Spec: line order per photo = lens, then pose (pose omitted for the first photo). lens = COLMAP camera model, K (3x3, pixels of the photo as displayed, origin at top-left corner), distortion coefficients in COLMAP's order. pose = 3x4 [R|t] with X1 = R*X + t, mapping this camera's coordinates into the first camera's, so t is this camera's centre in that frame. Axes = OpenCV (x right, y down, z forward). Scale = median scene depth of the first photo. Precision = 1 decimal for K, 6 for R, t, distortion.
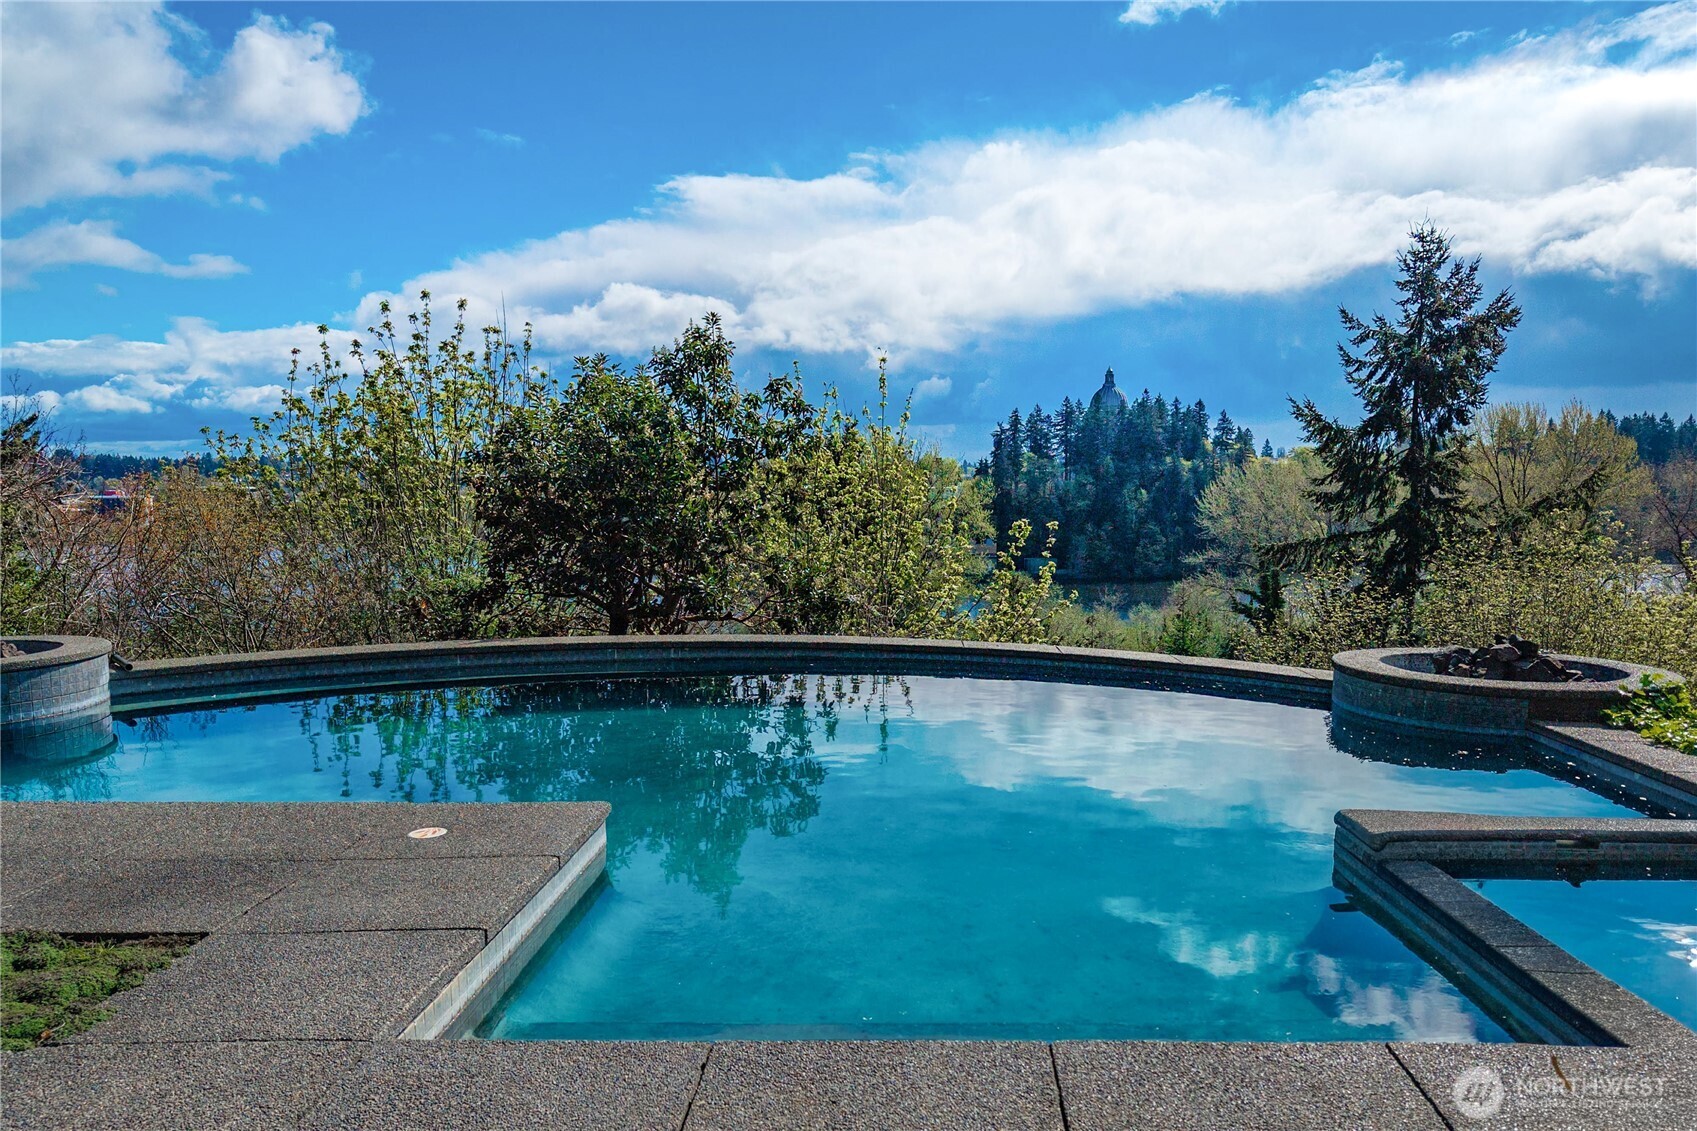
lens RADIAL K [[1164.6, 0, 857.7], [0, 1164.6, 573.6], [0, 0, 1]] dist [-0.006491, -0.002959]
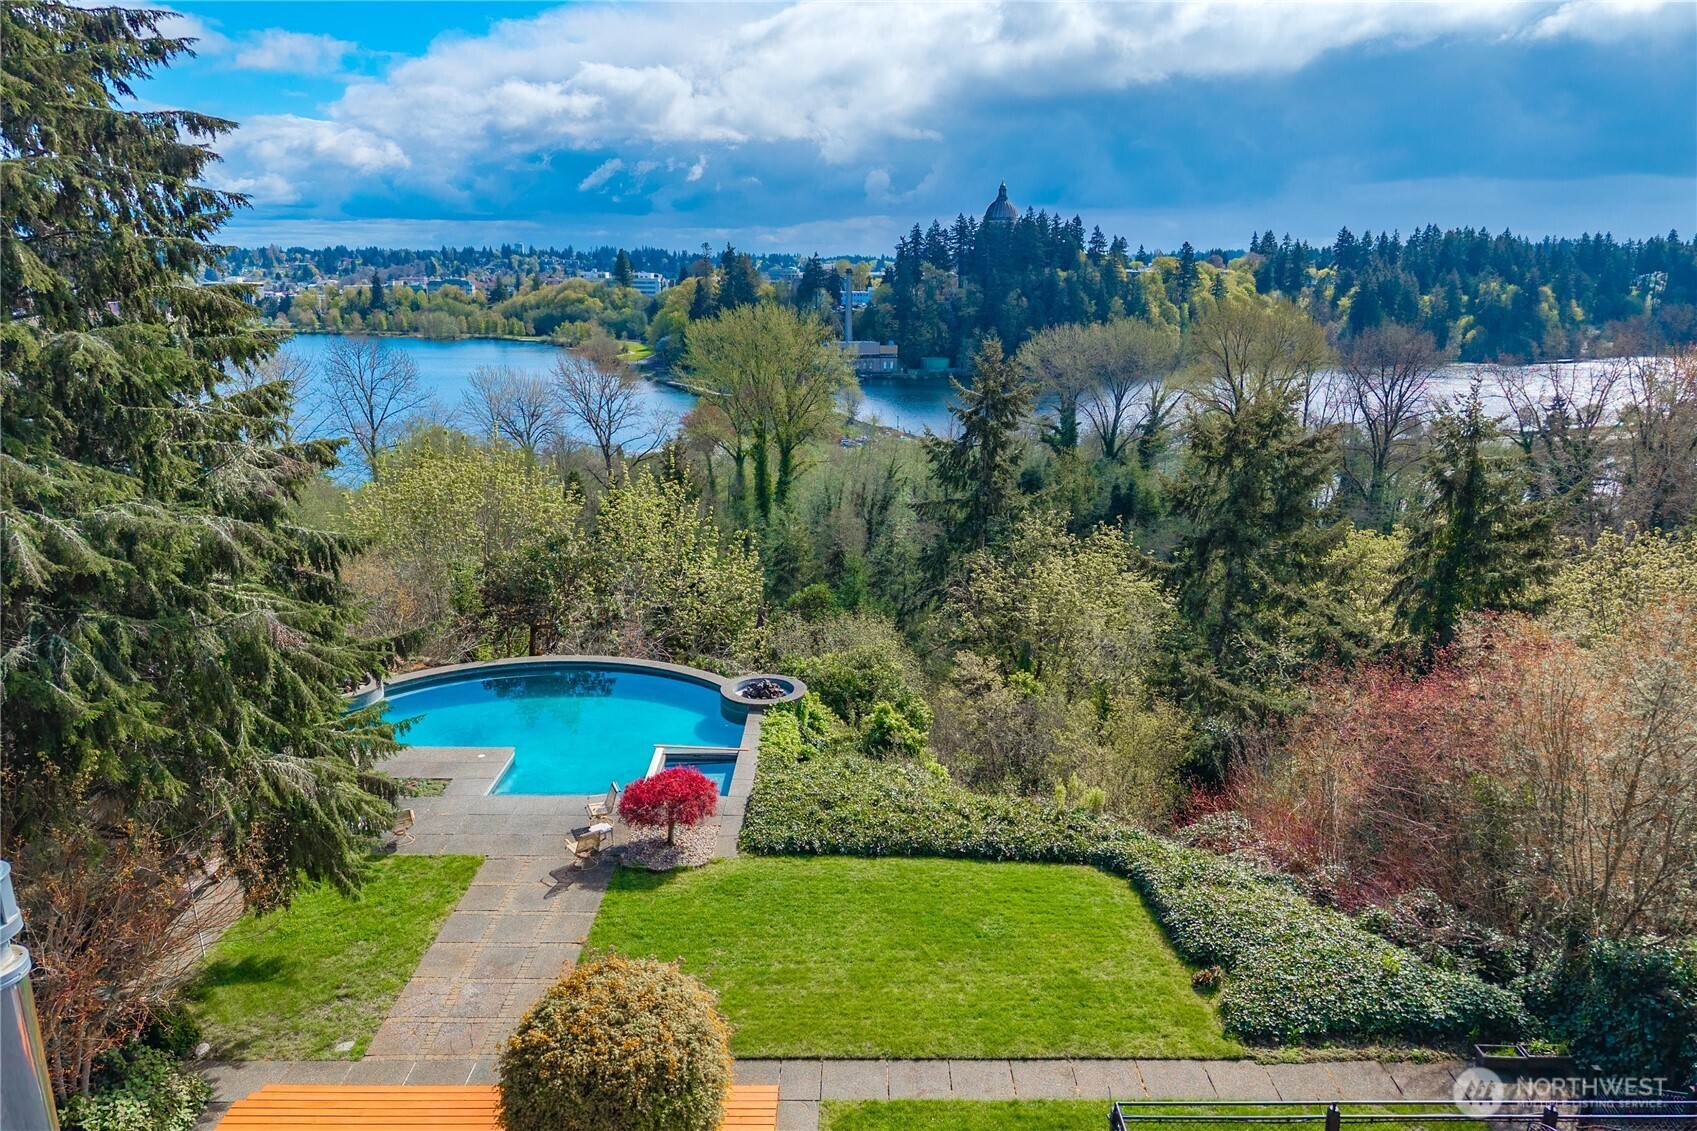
lens RADIAL K [[1164.6, 0, 841.0], [0, 1164.6, 563.0], [0, 0, 1]] dist [-0.006491, -0.002959]
pose [[0.999993, -0.003794, -0.000385, 0.061323], [0.003777, 0.971462, 0.237165, -0.090072], [-0.000526, -0.237165, 0.971469, -0.189393]]
